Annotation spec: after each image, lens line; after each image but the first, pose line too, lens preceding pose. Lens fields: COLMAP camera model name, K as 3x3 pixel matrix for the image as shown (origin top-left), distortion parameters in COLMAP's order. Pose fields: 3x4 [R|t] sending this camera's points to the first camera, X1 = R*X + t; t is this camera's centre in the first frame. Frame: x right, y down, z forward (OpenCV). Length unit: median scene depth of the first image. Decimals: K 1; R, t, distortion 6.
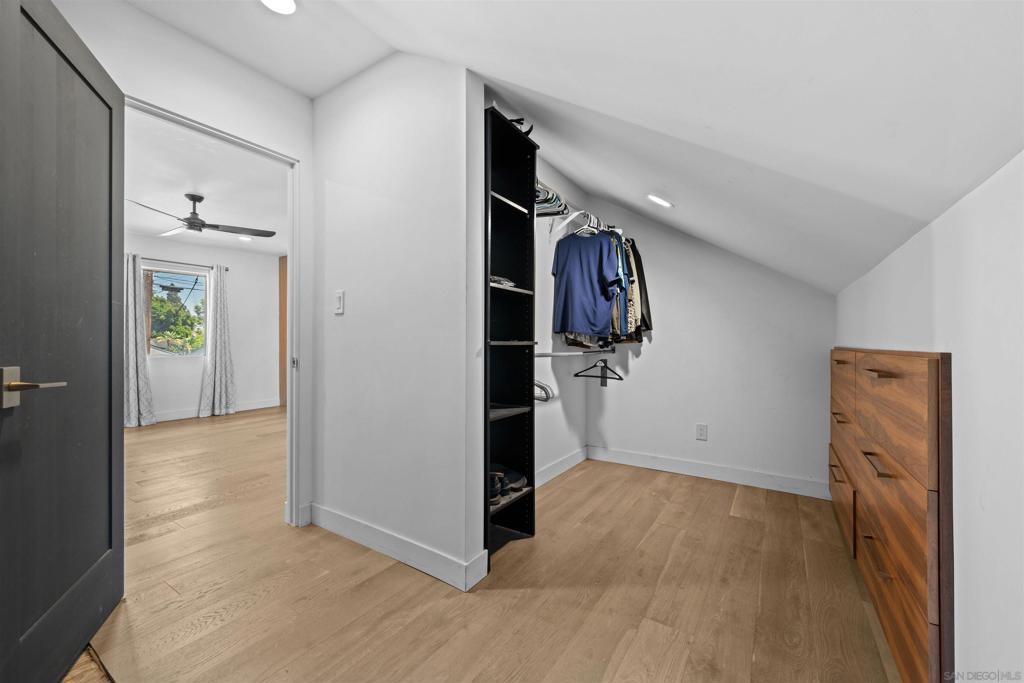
lens RADIAL K [[397.4, 0, 512.5], [0, 397.4, 340.9], [0, 0, 1]] dist [-0.001695, -0.000319]
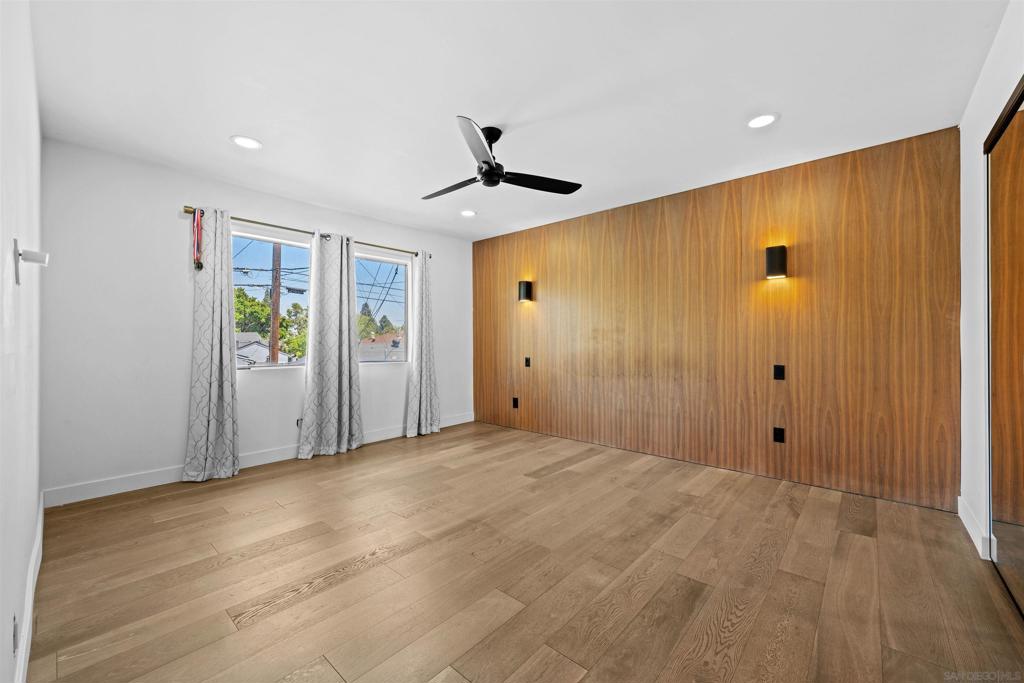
lens RADIAL K [[397.4, 0, 515.4], [0, 397.4, 342.2], [0, 0, 1]] dist [-0.001695, -0.000319]
pose [[0.989348, -0.006512, -0.145427, -0.432556], [0.007461, 0.999954, 0.005983, -0.006327], [0.145381, -0.007004, 0.989351, 0.216707]]
